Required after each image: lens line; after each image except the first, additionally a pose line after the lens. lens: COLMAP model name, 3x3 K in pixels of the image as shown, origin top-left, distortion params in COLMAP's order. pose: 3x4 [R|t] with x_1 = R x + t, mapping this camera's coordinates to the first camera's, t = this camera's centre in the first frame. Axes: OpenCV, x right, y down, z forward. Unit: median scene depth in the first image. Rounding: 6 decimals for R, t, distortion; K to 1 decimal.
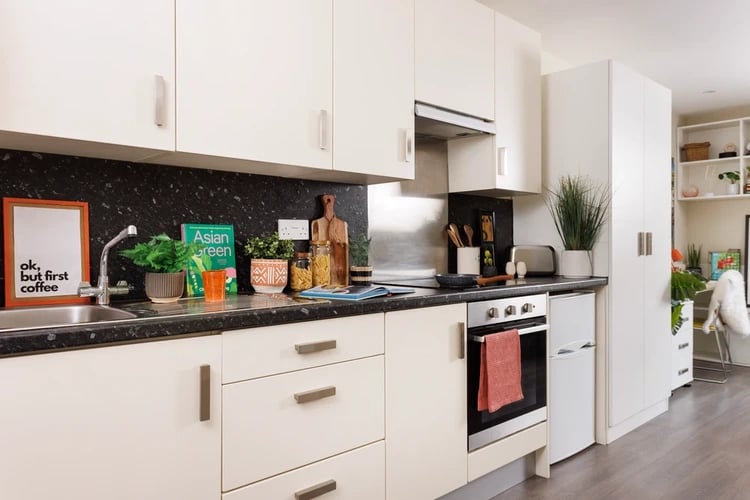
lens RADIAL K [[568.1, 0, 373.6], [0, 568.1, 248.6], [0, 0, 1]] dist [-0.016614, -0.001475]
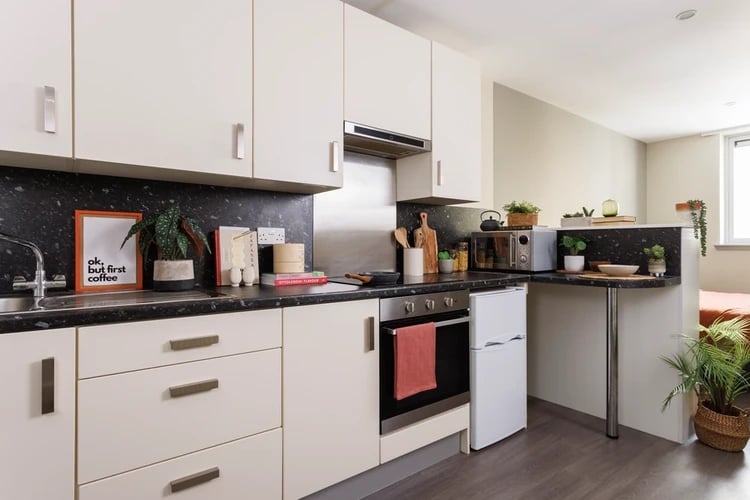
lens RADIAL K [[398.0, 0, 375.6], [0, 398.0, 248.2], [0, 0, 1]] dist [-0.005879, -0.003754]
pose [[0.993626, 0.003358, -0.112679, 0.245204], [-0.003718, 0.999989, -0.002984, 0.001425], [0.112668, 0.003384, 0.993627, 0.243436]]
